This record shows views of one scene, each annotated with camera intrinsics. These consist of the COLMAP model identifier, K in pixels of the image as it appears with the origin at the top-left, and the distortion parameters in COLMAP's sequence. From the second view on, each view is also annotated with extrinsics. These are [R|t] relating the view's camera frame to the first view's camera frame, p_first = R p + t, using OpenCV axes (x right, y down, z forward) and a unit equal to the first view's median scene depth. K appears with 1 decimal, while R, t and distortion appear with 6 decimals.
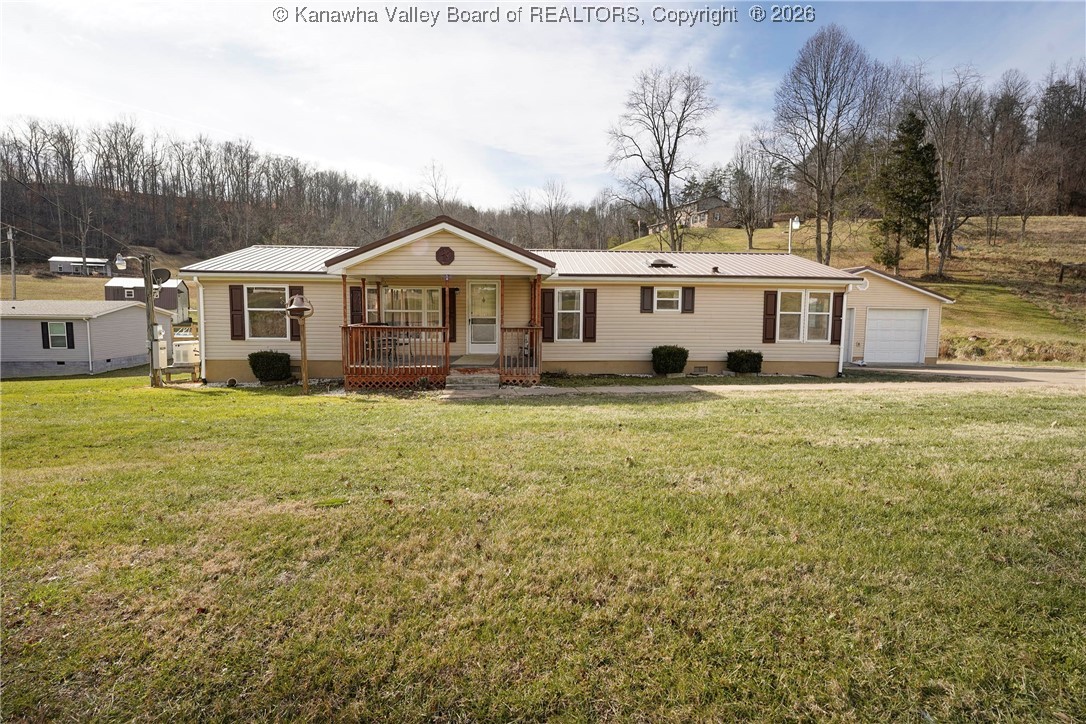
lens RADIAL K [[554.4, 0, 543.0], [0, 554.4, 362.0], [0, 0, 1]] dist [-0.001092, -0.000321]
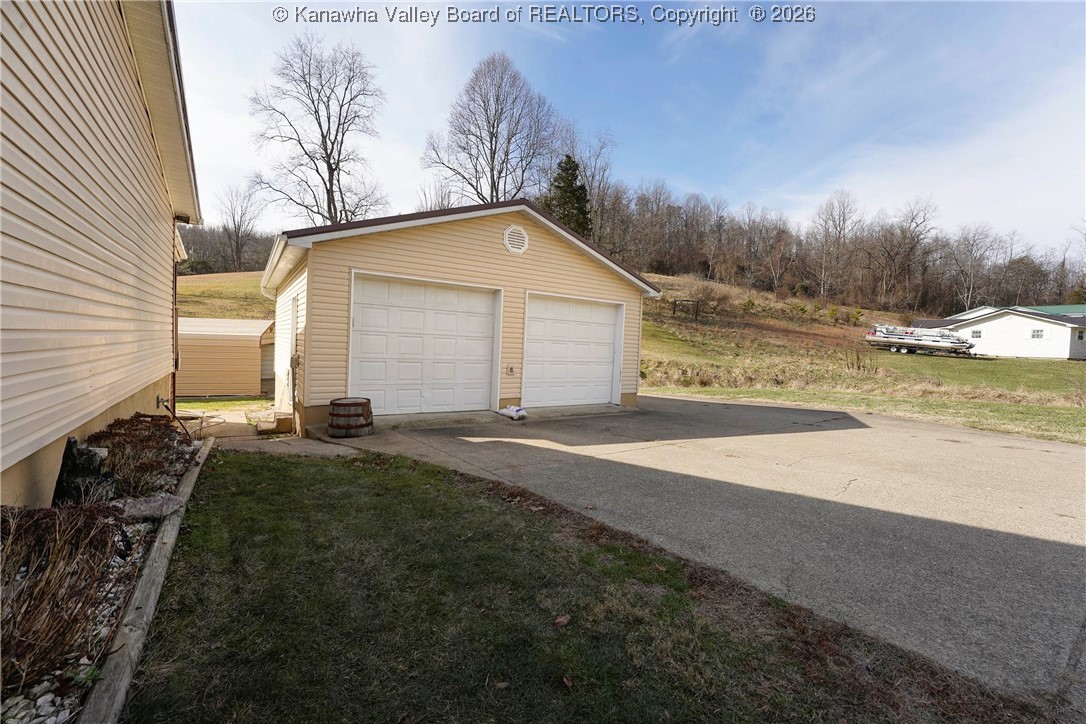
lens RADIAL K [[445.6, 0, 543.0], [0, 445.6, 362.0], [0, 0, 1]] dist [-0.026988, -0.000004]
pose [[0.858282, 0.002964, 0.513171, 0.400582], [0.016546, 0.999304, -0.033444, -0.026072], [-0.512912, 0.037195, 0.857635, 0.665305]]
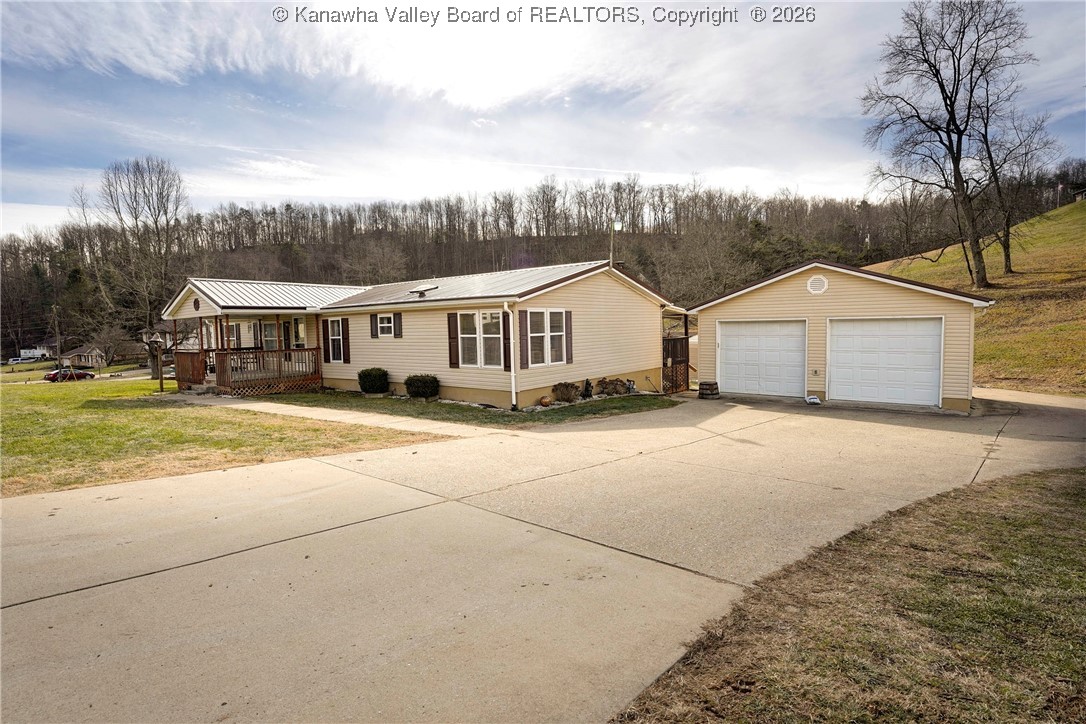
lens RADIAL K [[554.4, 0, 543.0], [0, 554.4, 362.0], [0, 0, 1]] dist [-0.001092, -0.000321]
pose [[0.755753, 0.016661, -0.654645, 0.758849], [-0.031644, 0.999438, -0.011096, -0.025891], [0.654092, 0.029101, 0.755855, 0.256853]]
